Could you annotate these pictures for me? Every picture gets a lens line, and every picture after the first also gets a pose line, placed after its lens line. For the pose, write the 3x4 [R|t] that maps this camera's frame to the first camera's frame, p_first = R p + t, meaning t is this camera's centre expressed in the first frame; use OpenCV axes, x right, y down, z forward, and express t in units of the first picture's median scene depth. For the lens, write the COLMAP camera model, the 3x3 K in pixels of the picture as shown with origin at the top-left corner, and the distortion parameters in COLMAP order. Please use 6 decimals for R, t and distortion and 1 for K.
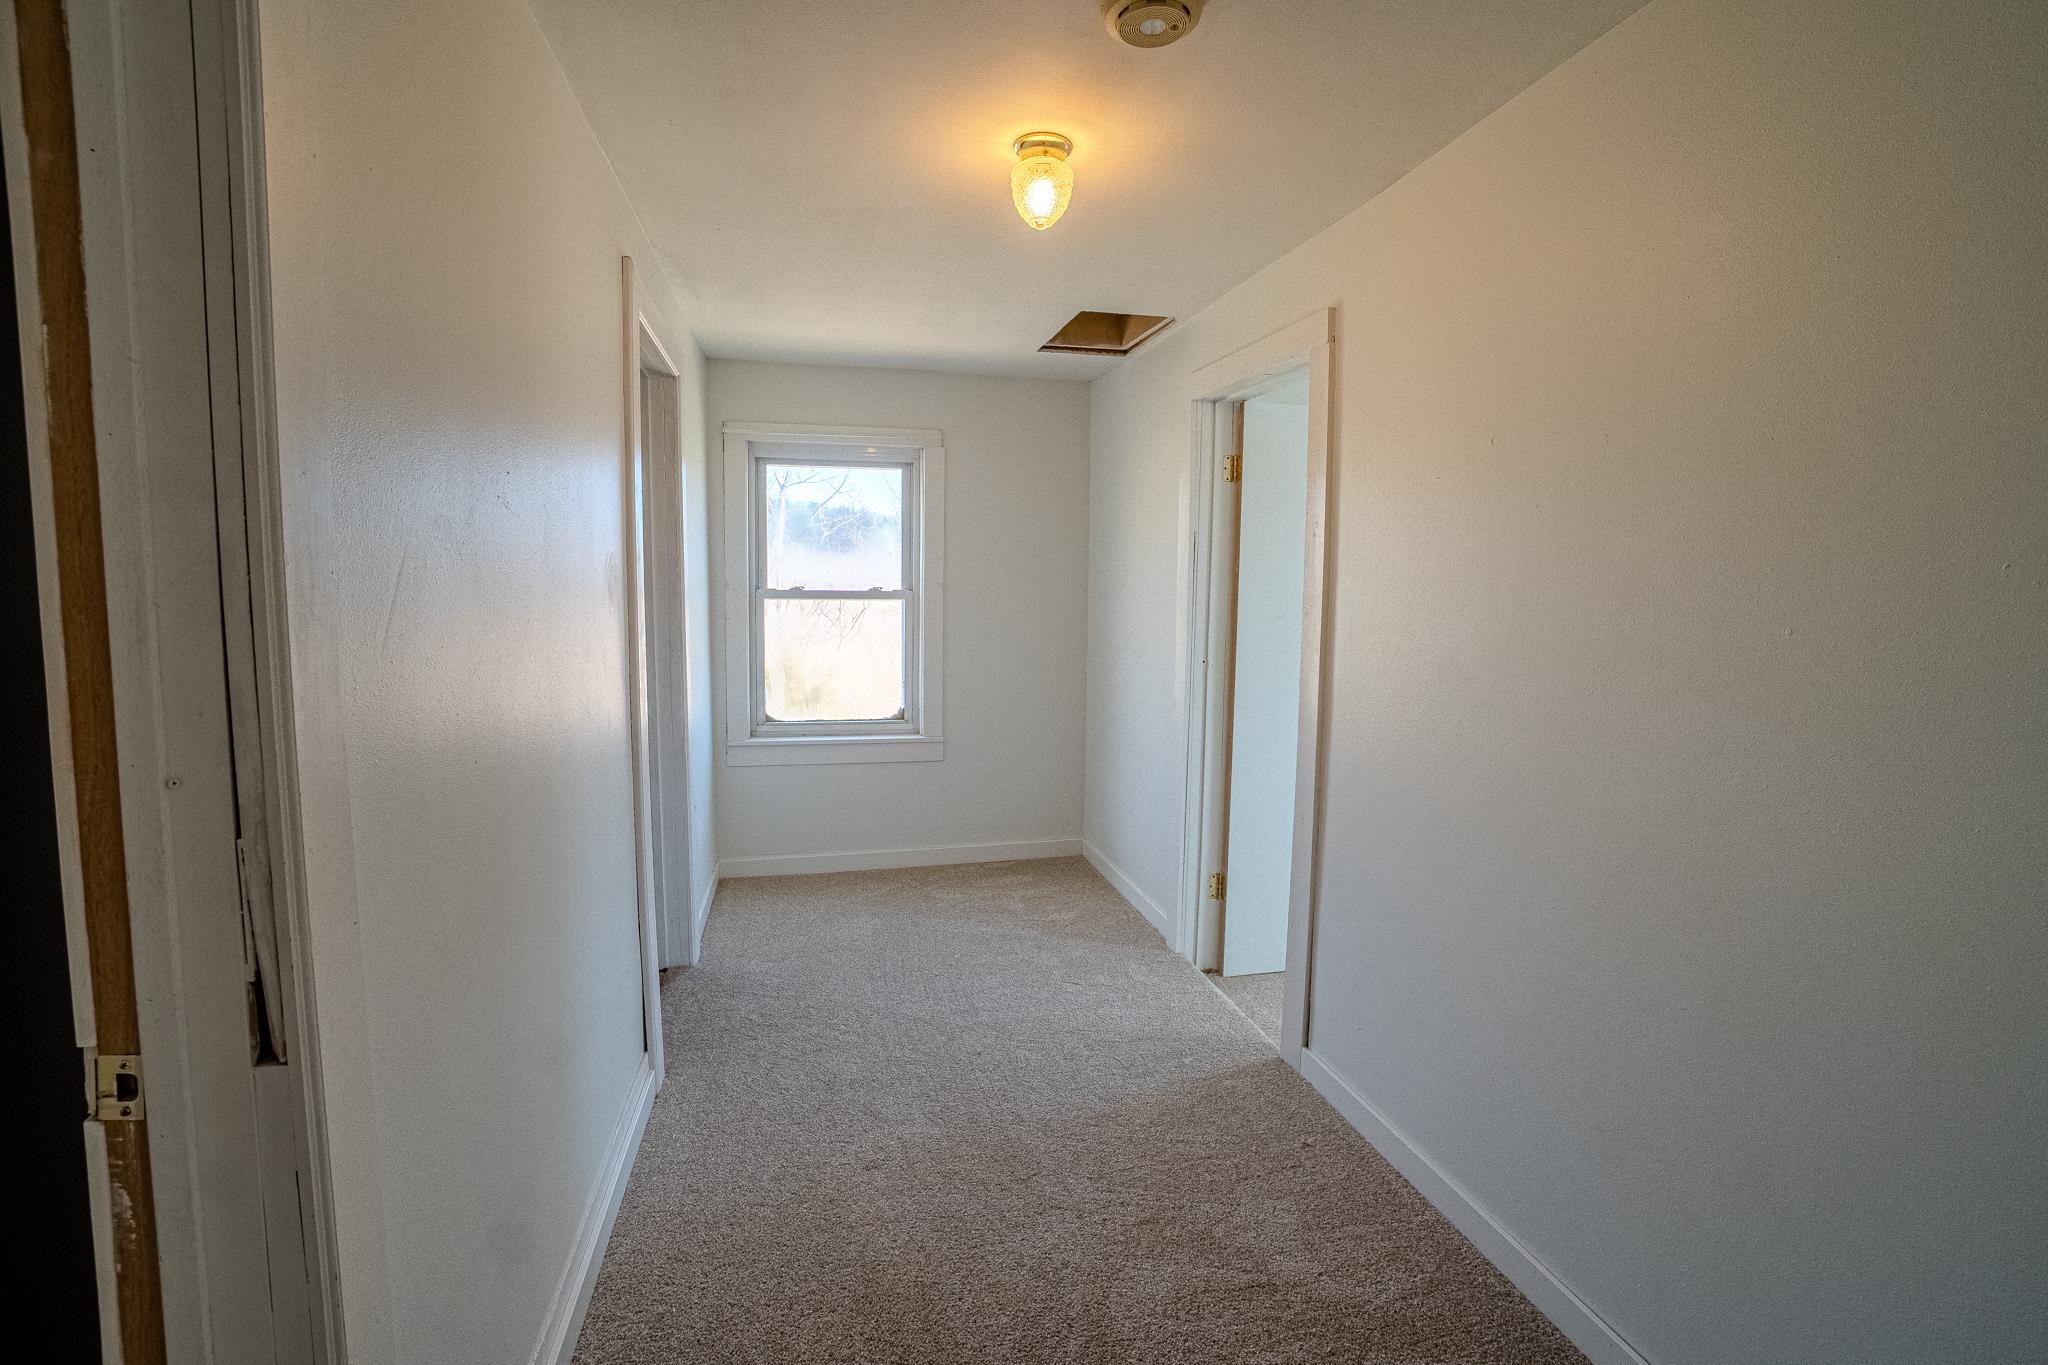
lens RADIAL K [[932.1, 0, 996.6], [0, 932.1, 670.5], [0, 0, 1]] dist [-0.069799, 0.023898]
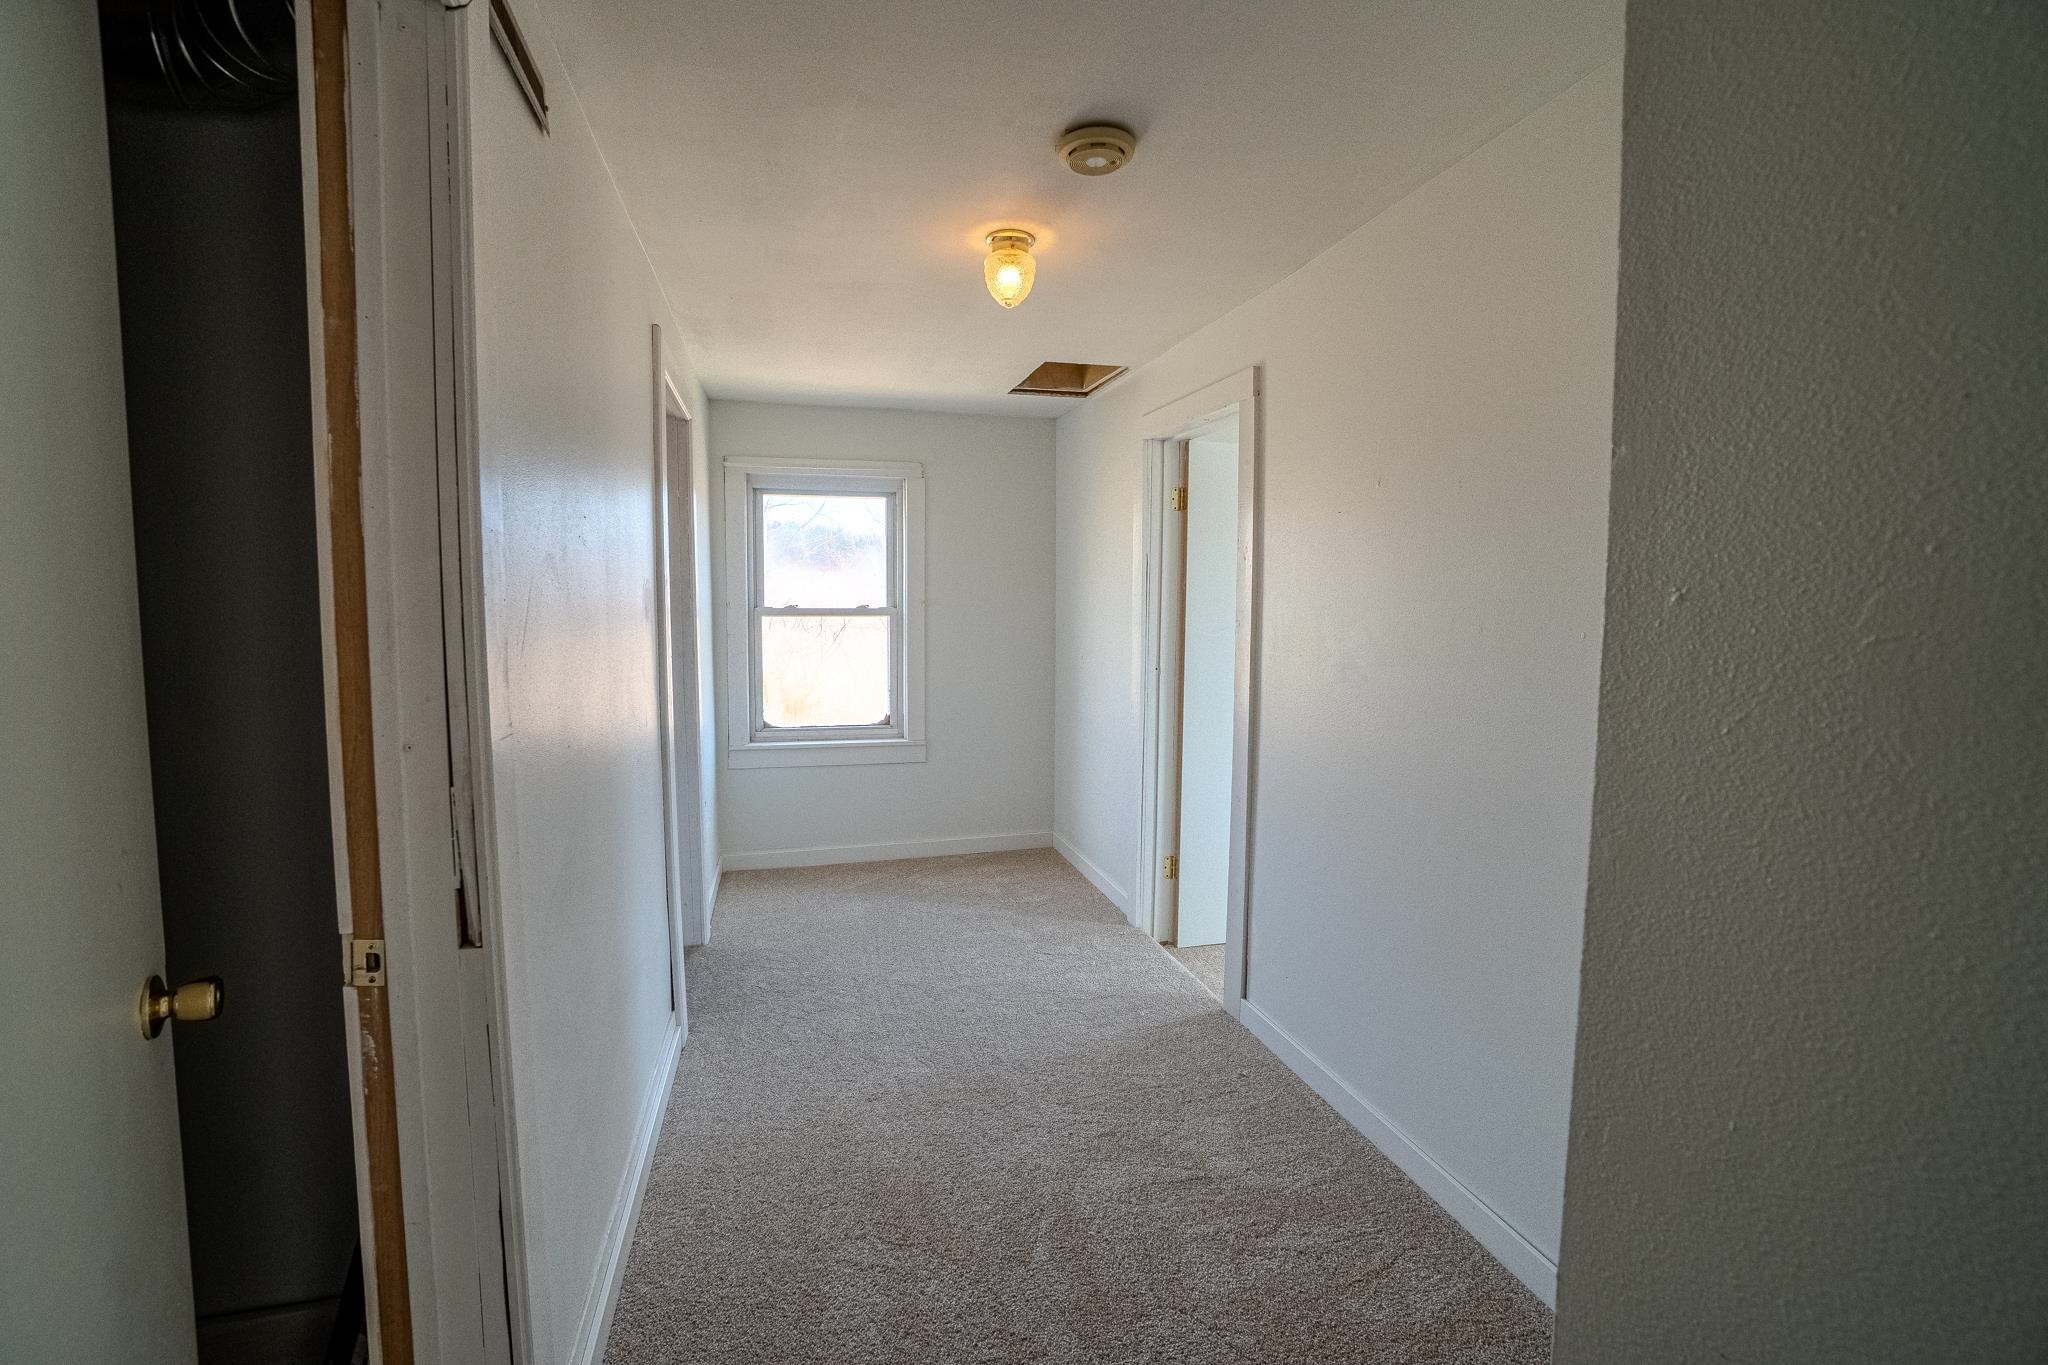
lens RADIAL K [[899.5, 0, 1002.2], [0, 899.5, 670.7], [0, 0, 1]] dist [-0.065205, 0.023282]
pose [[0.999378, -0.009005, 0.034087, -0.004117], [0.009485, 0.999858, -0.013945, 0.009116], [-0.033956, 0.014260, 0.999322, -0.132639]]
